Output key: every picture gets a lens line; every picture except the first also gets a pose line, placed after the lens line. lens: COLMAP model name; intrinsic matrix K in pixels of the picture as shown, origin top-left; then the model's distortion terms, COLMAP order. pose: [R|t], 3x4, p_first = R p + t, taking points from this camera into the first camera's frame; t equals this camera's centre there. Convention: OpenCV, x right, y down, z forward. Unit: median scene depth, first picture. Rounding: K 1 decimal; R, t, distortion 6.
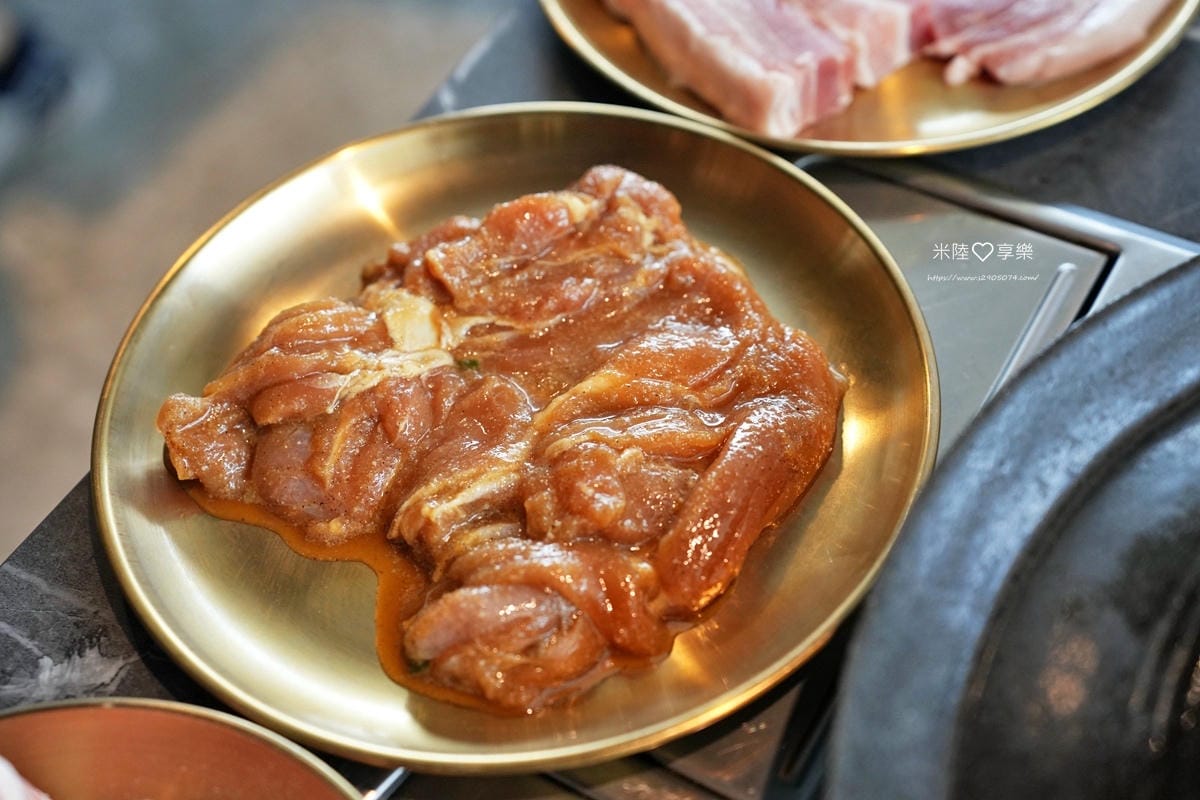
lens RADIAL K [[1647.6, 0, 600.0], [0, 1647.6, 400.0], [0, 0, 1]] dist [0.233115, 0.004094]
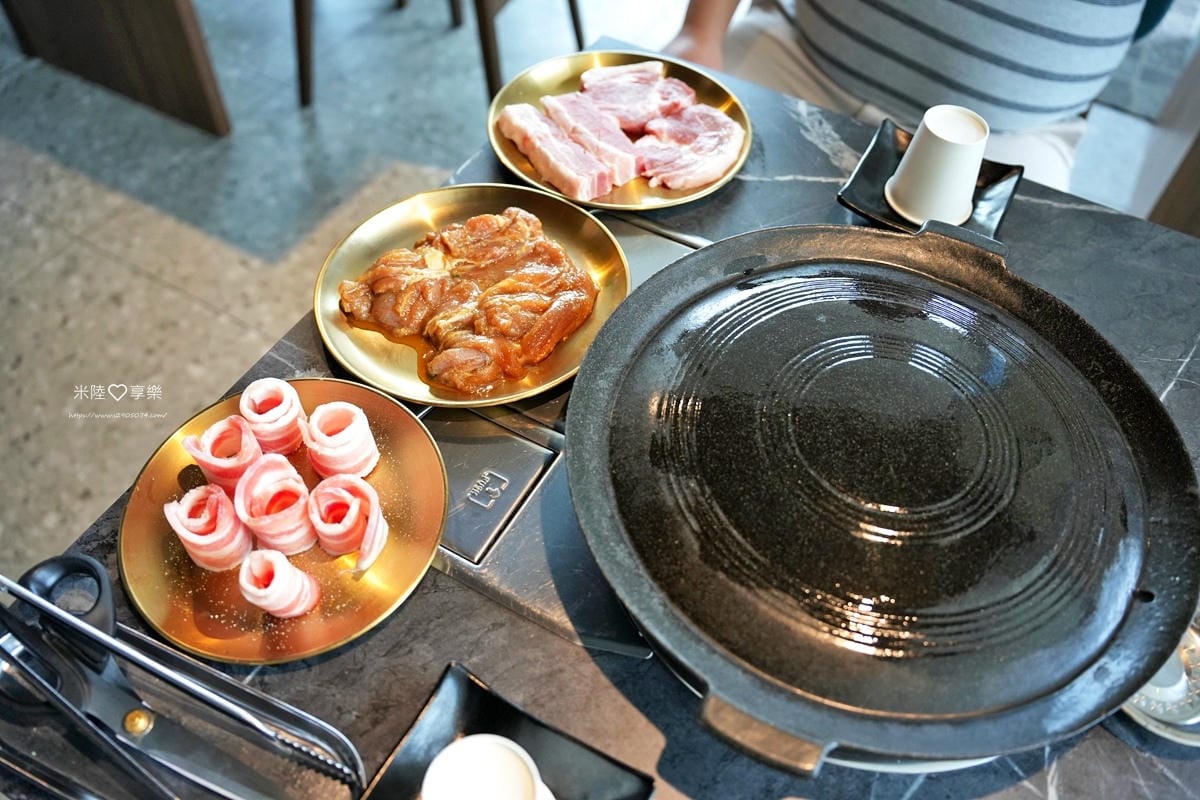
lens RADIAL K [[965.0, 0, 600.0], [0, 965.0, 400.0], [0, 0, 1]] dist [-0.050895, 0.000560]
pose [[0.996970, 0.040137, 0.066634, 0.055188], [-0.039091, 0.999092, -0.016930, 0.194957], [-0.067253, 0.014274, 0.997634, -0.541943]]
